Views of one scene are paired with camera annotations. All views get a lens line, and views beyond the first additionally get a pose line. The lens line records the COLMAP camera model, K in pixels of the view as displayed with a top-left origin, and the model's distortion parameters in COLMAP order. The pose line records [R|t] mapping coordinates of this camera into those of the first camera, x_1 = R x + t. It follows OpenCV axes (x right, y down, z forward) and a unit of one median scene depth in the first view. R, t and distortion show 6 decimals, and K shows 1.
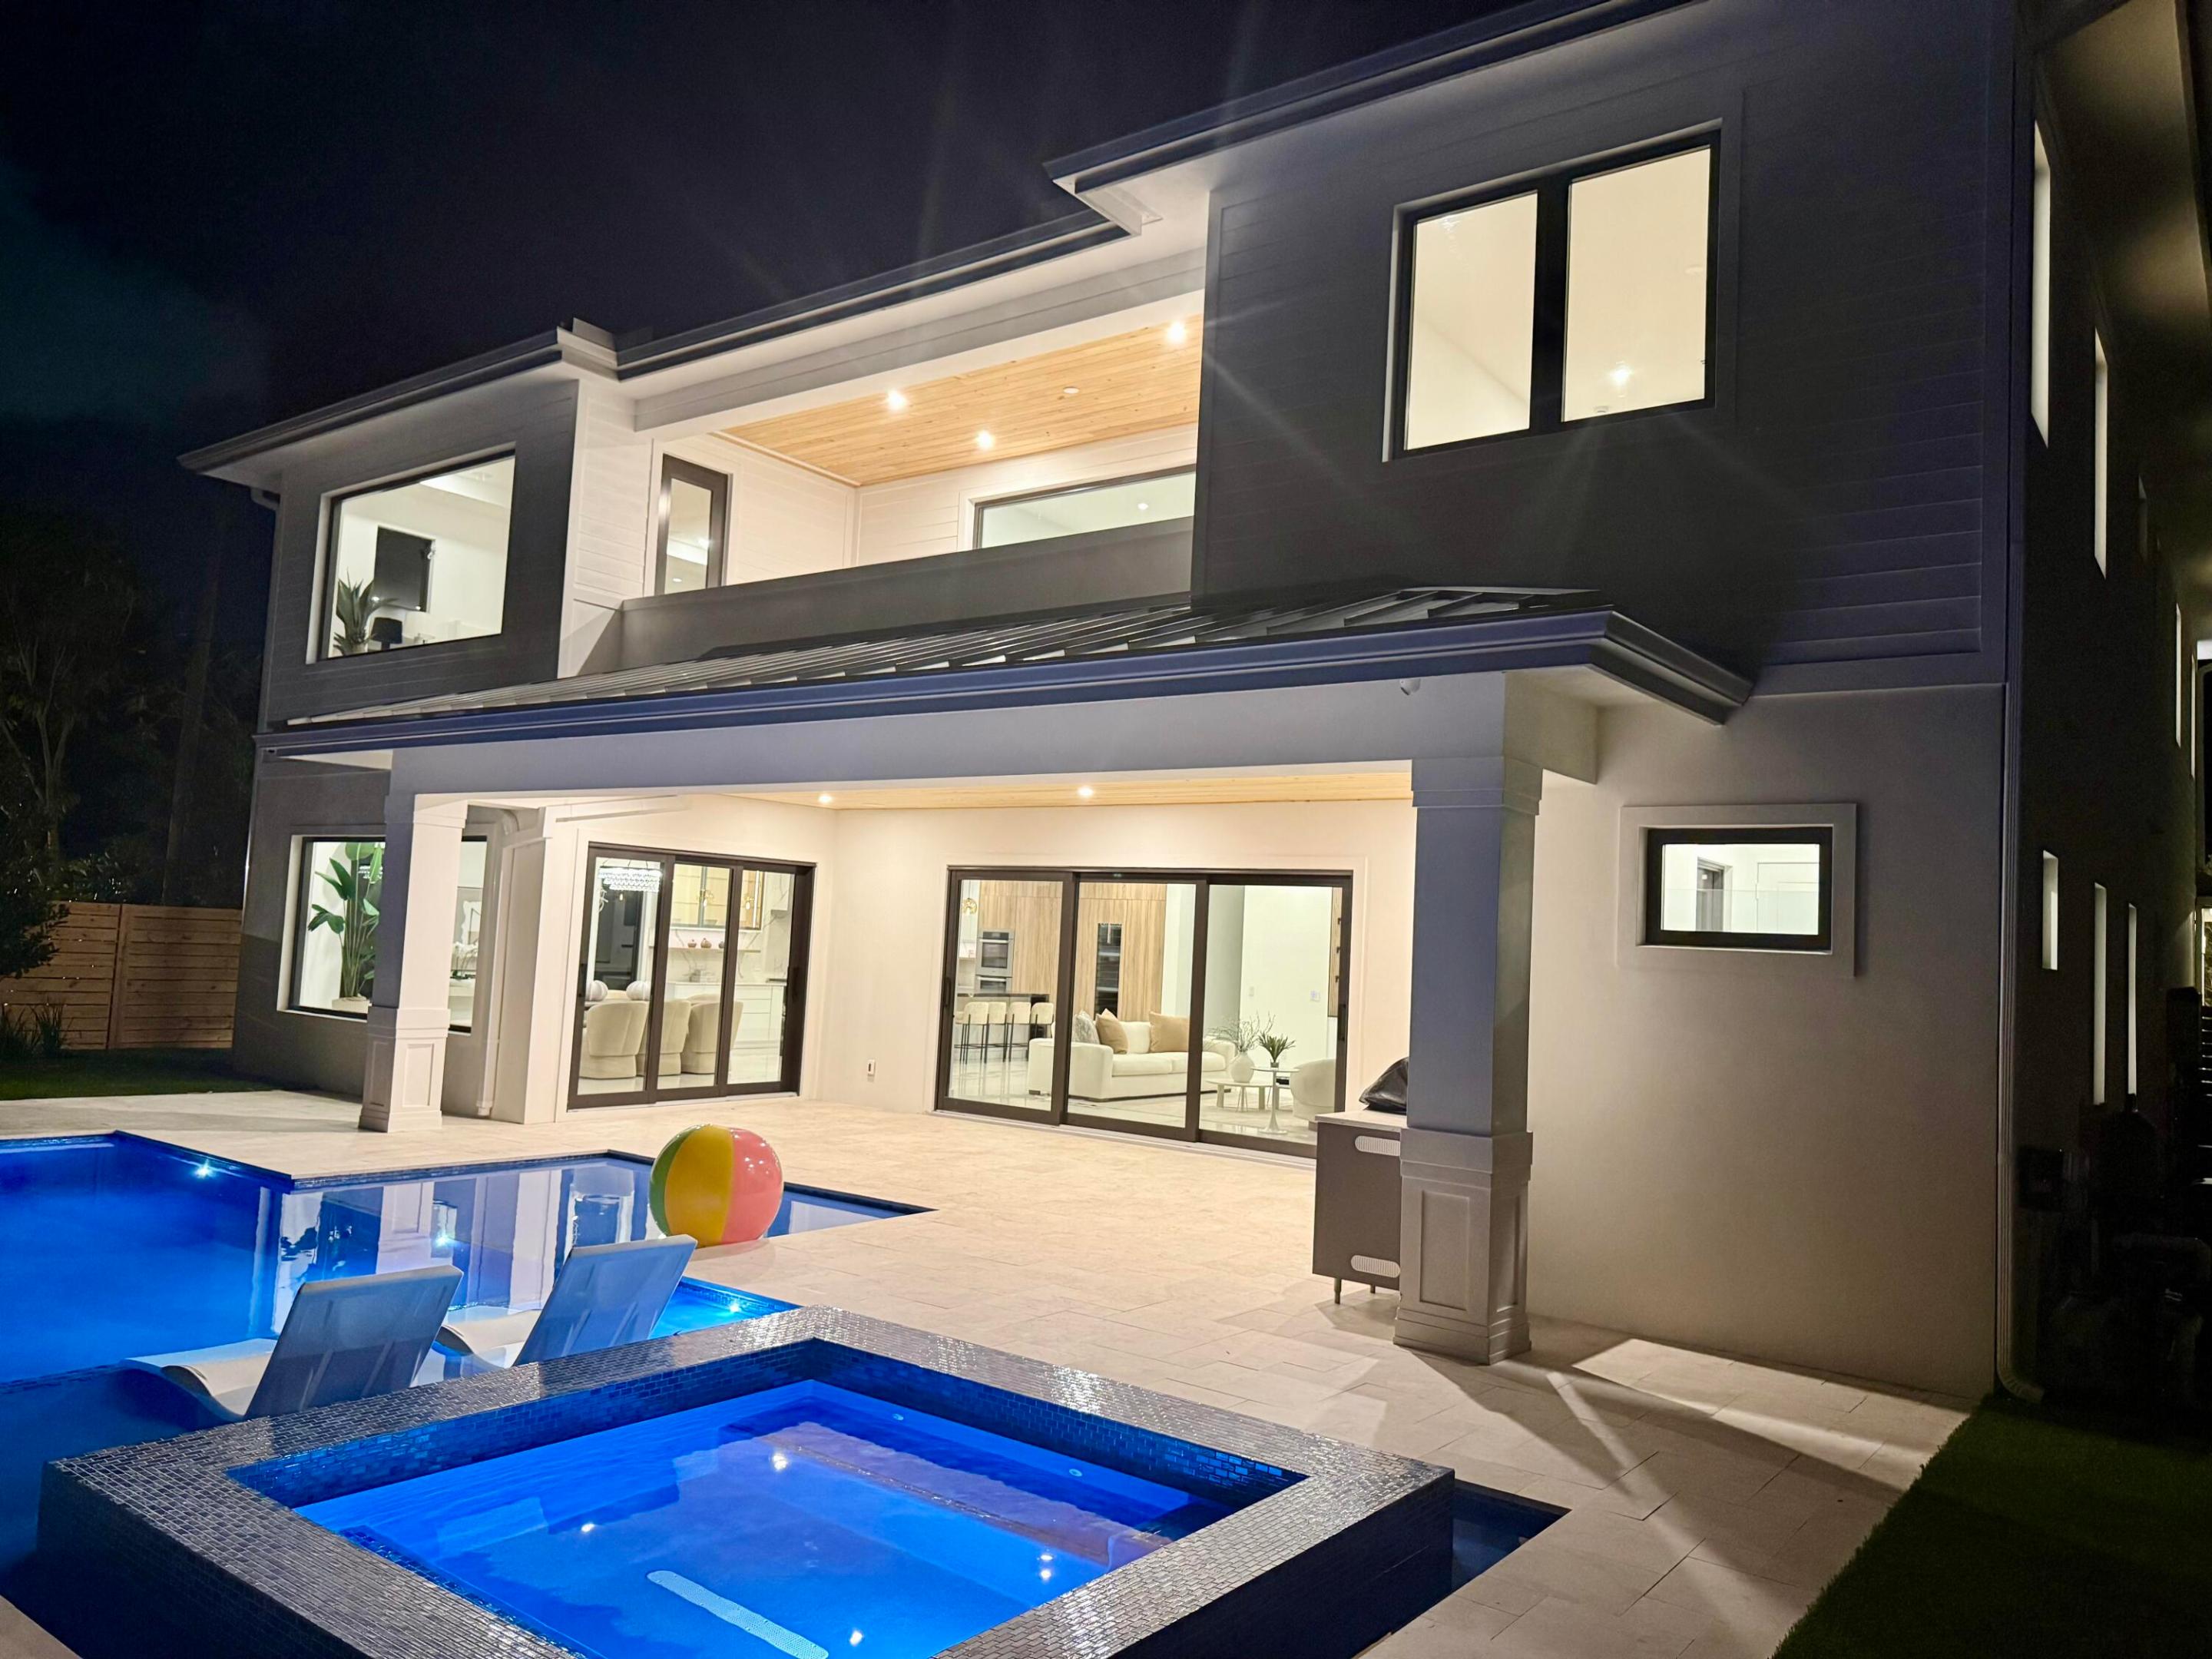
lens RADIAL K [[1566.9, 0, 1106.0], [0, 1566.9, 829.5], [0, 0, 1]] dist [0.065836, -0.085711]
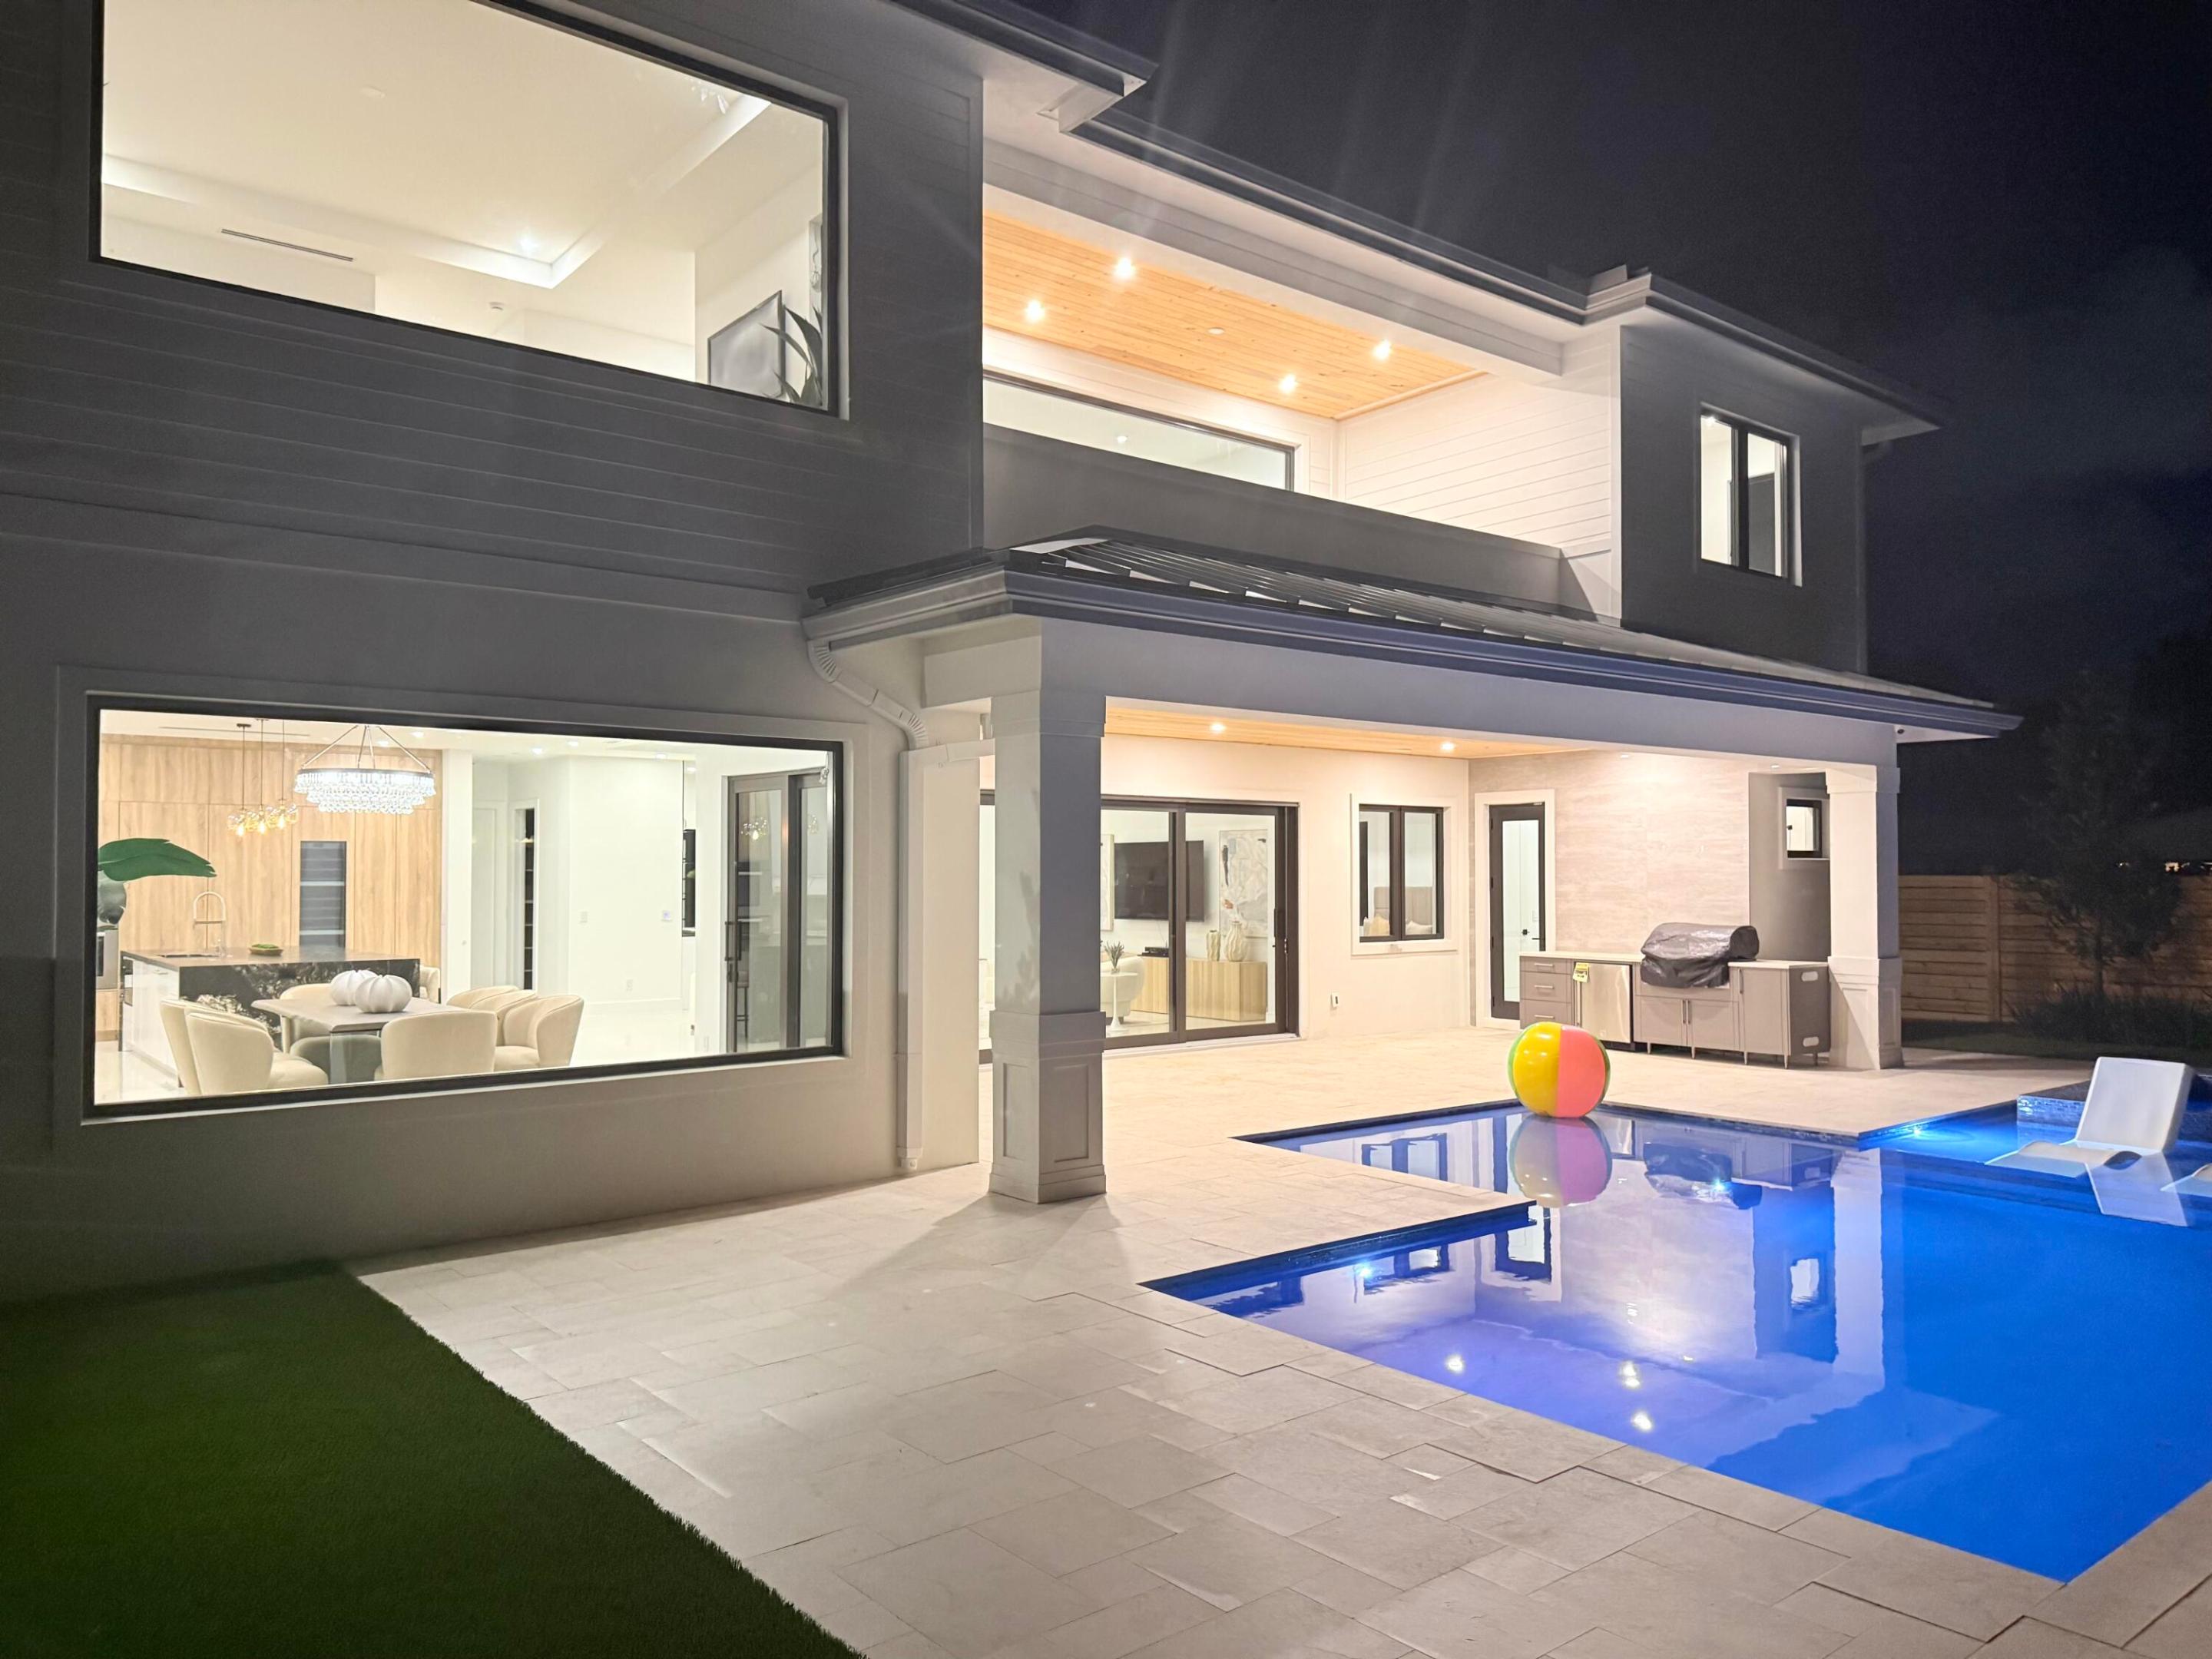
lens RADIAL K [[1589.4, 0, 1102.3], [0, 1589.4, 864.0], [0, 0, 1]] dist [0.084898, -0.225198]
pose [[0.235825, -0.043093, 0.970840, -0.950117], [-0.060808, 0.996404, 0.058999, 0.007732], [-0.969891, -0.072948, 0.232357, 0.722409]]
